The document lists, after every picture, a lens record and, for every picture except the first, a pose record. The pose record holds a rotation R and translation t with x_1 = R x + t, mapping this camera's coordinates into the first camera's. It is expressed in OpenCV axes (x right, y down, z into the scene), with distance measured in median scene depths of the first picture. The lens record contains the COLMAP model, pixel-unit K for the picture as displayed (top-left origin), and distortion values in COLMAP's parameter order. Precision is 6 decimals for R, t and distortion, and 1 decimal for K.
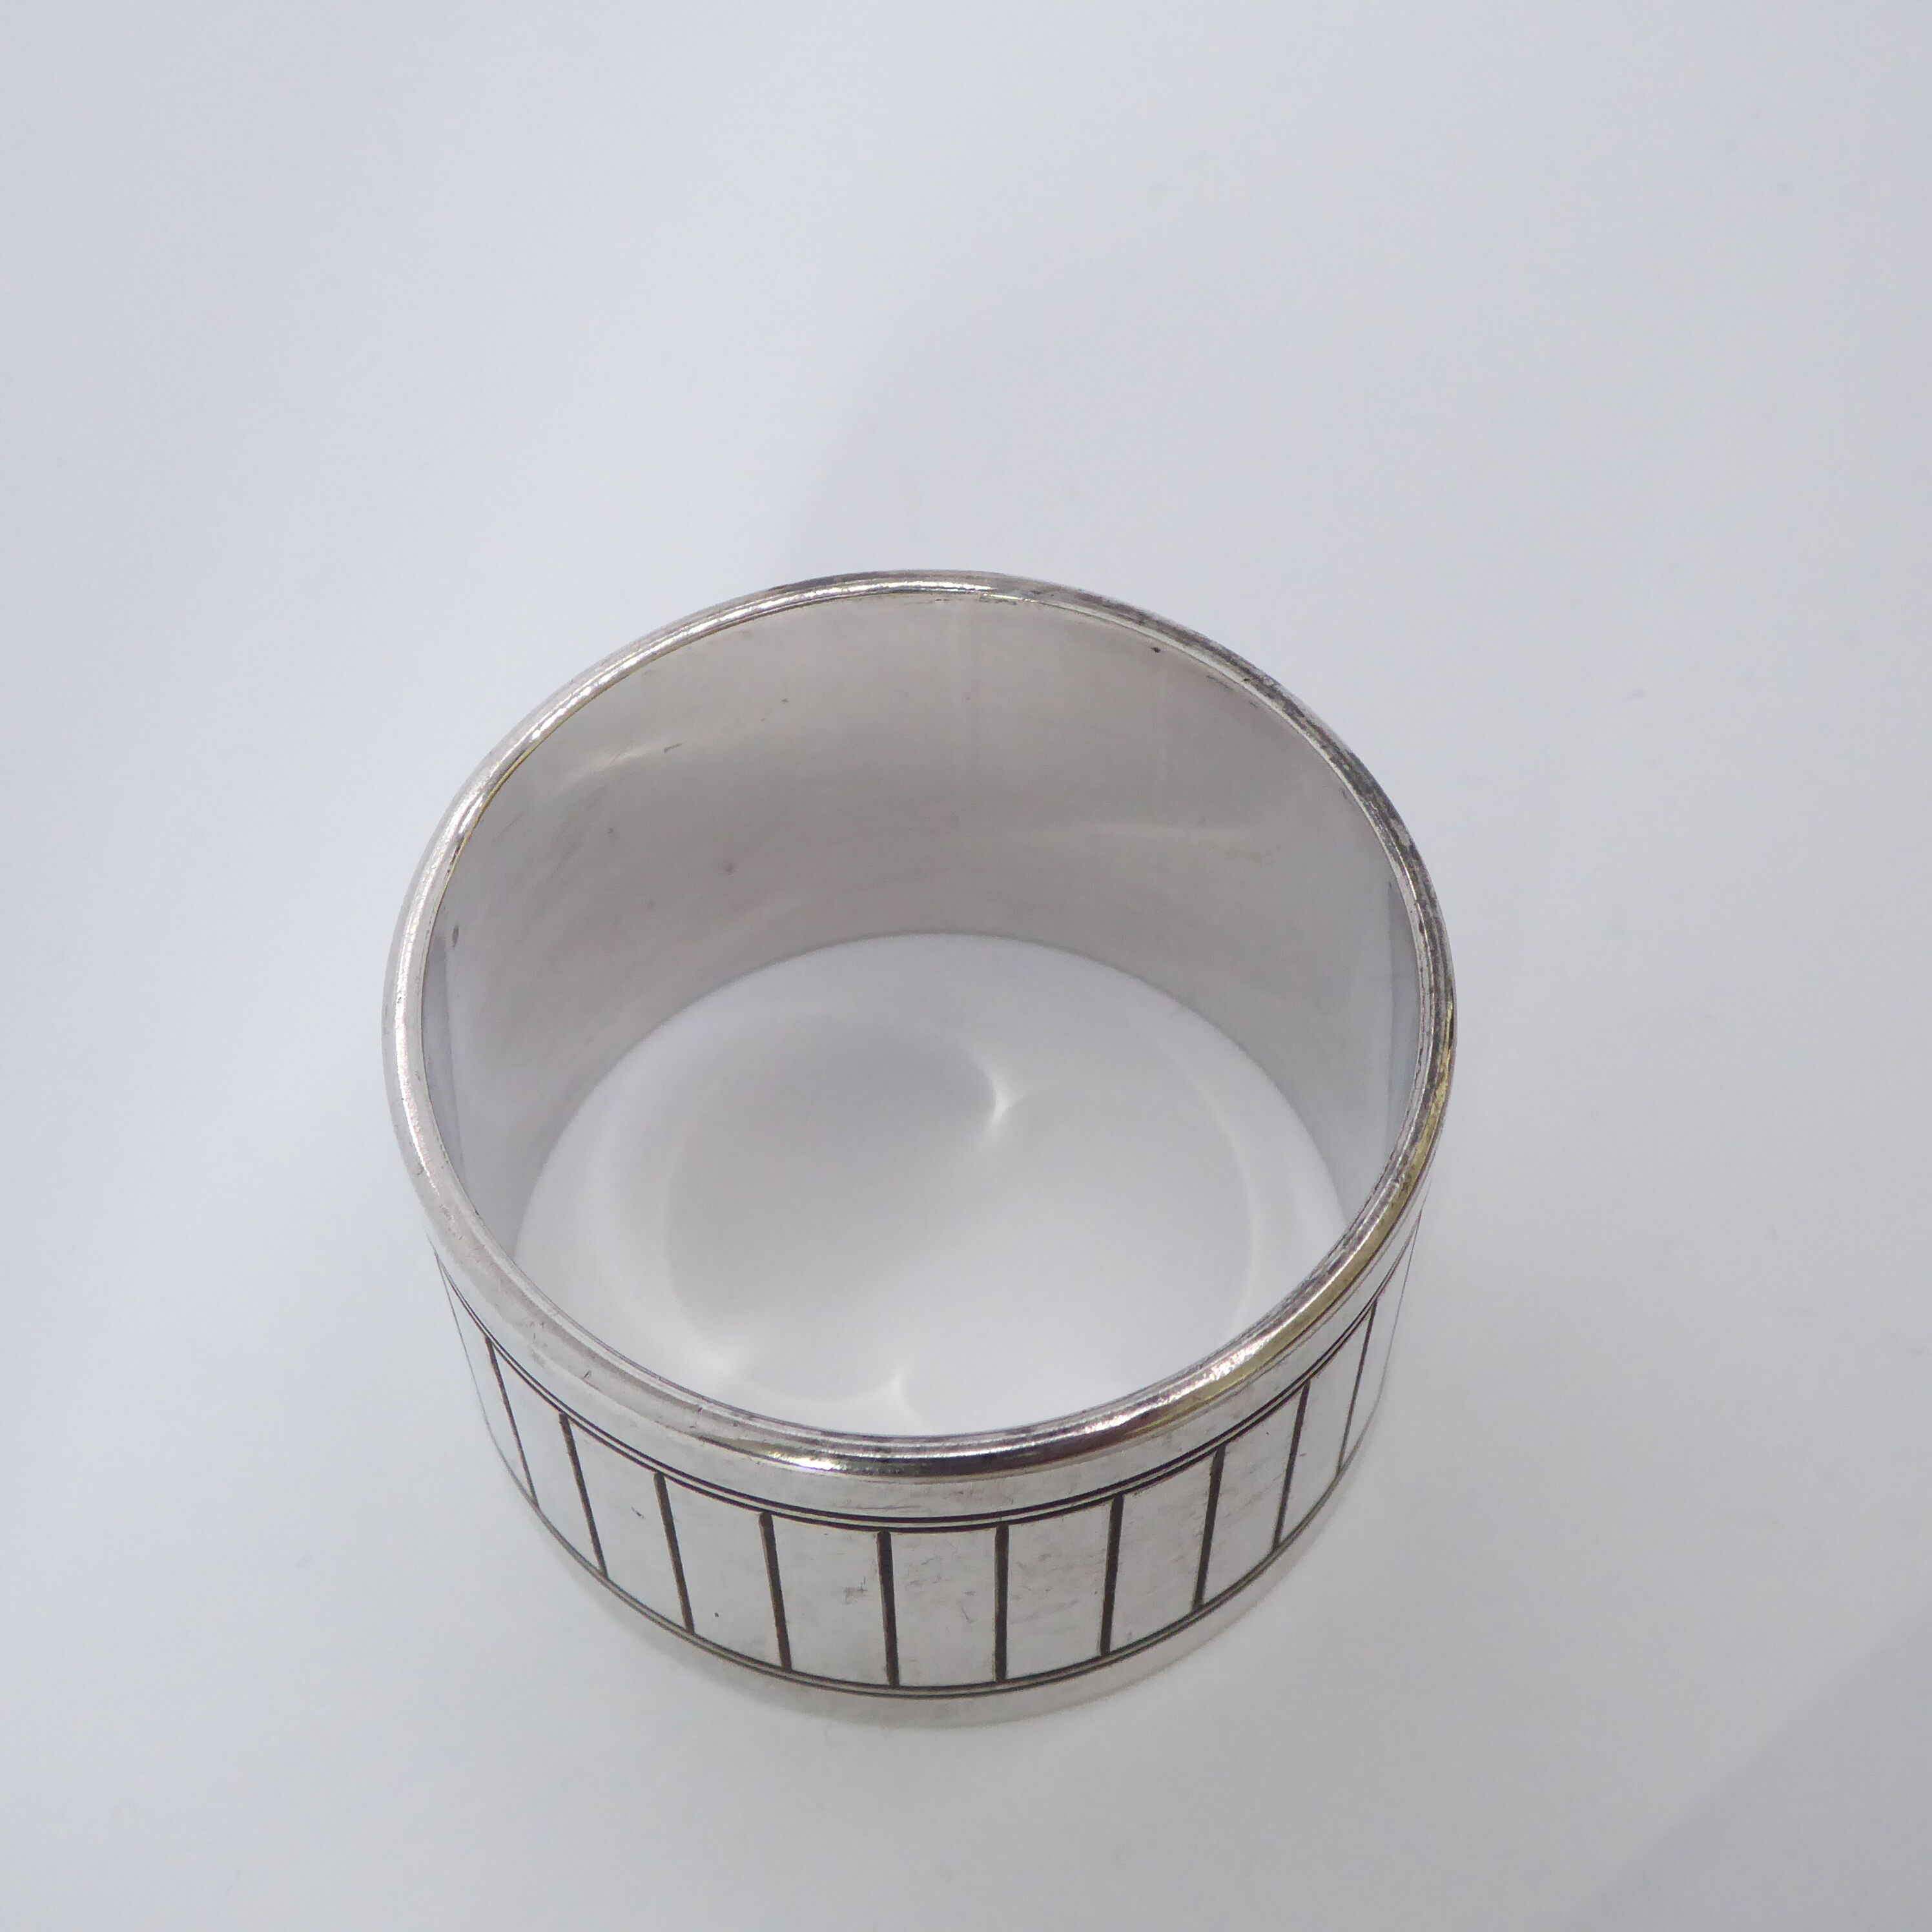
lens RADIAL K [[3093.6, 0, 954.9], [0, 3093.6, 958.8], [0, 0, 1]] dist [-0.002685, 0.000000]
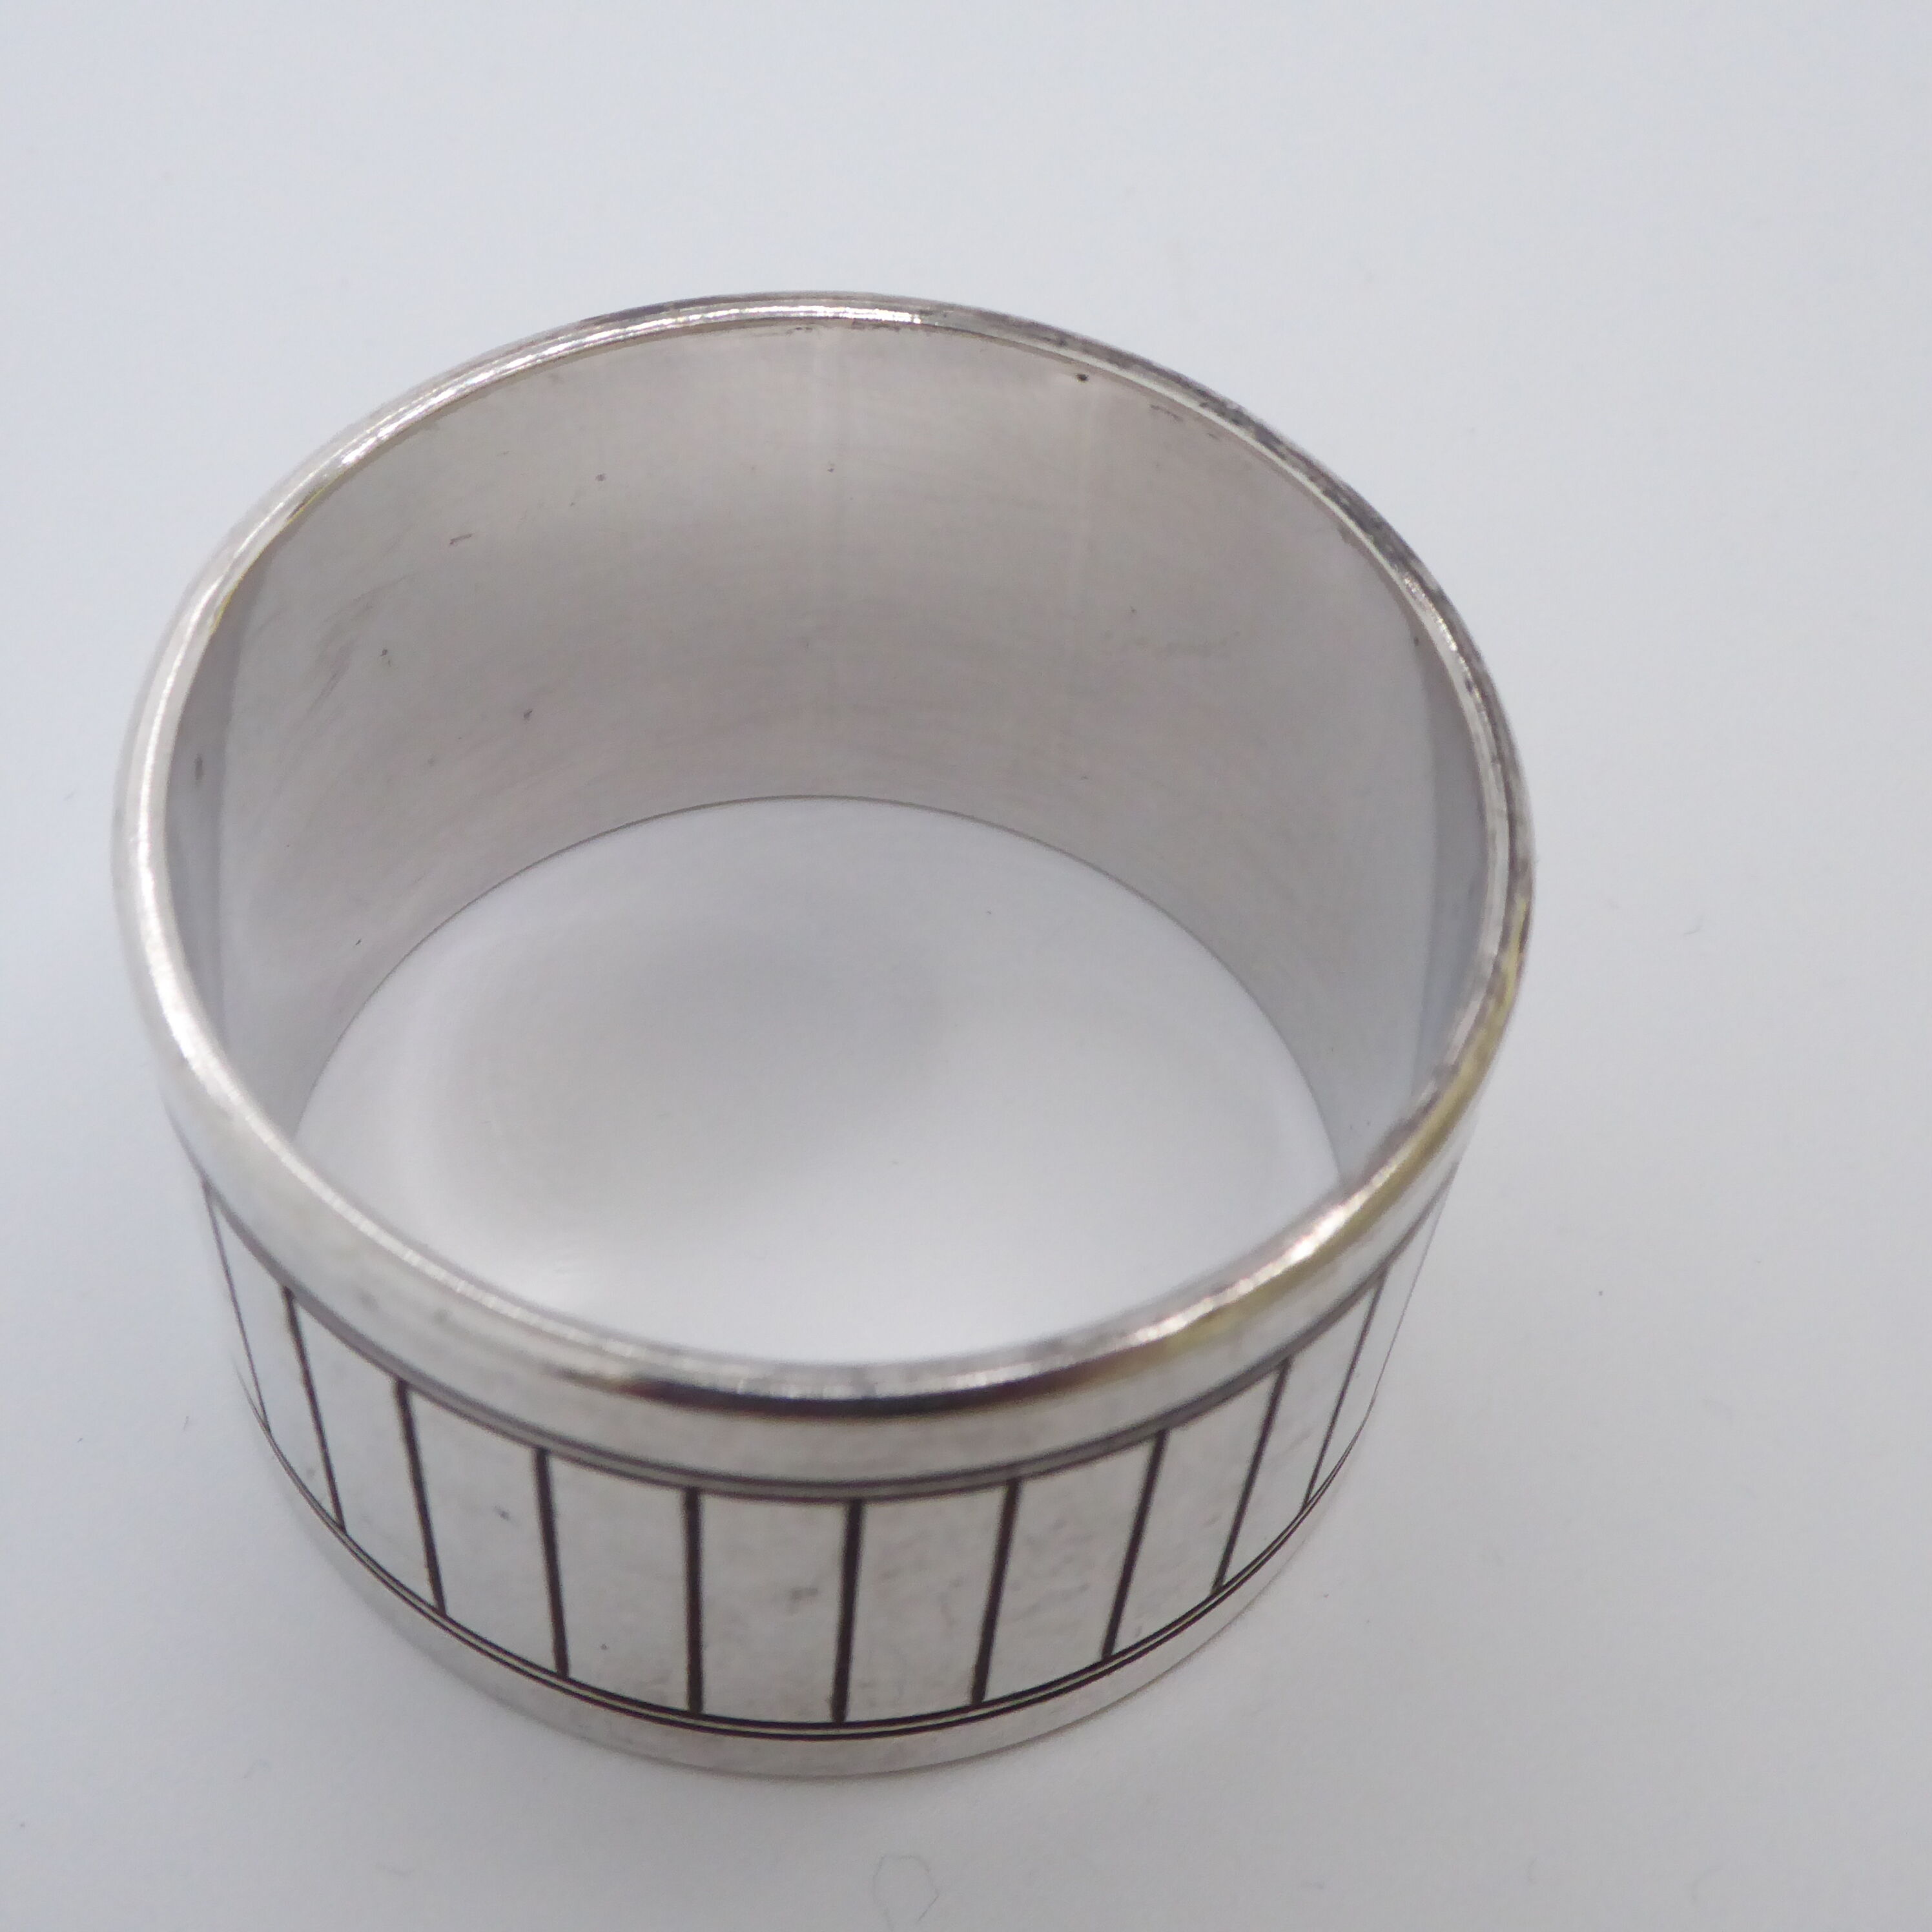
lens RADIAL K [[3093.6, 0, 974.7], [0, 3093.6, 958.6], [0, 0, 1]] dist [-0.002685, 0.000000]
pose [[0.990572, -0.055987, 0.125032, -0.071463], [0.059305, 0.997976, -0.022973, 0.066640], [-0.123493, 0.030171, 0.991887, 0.234556]]
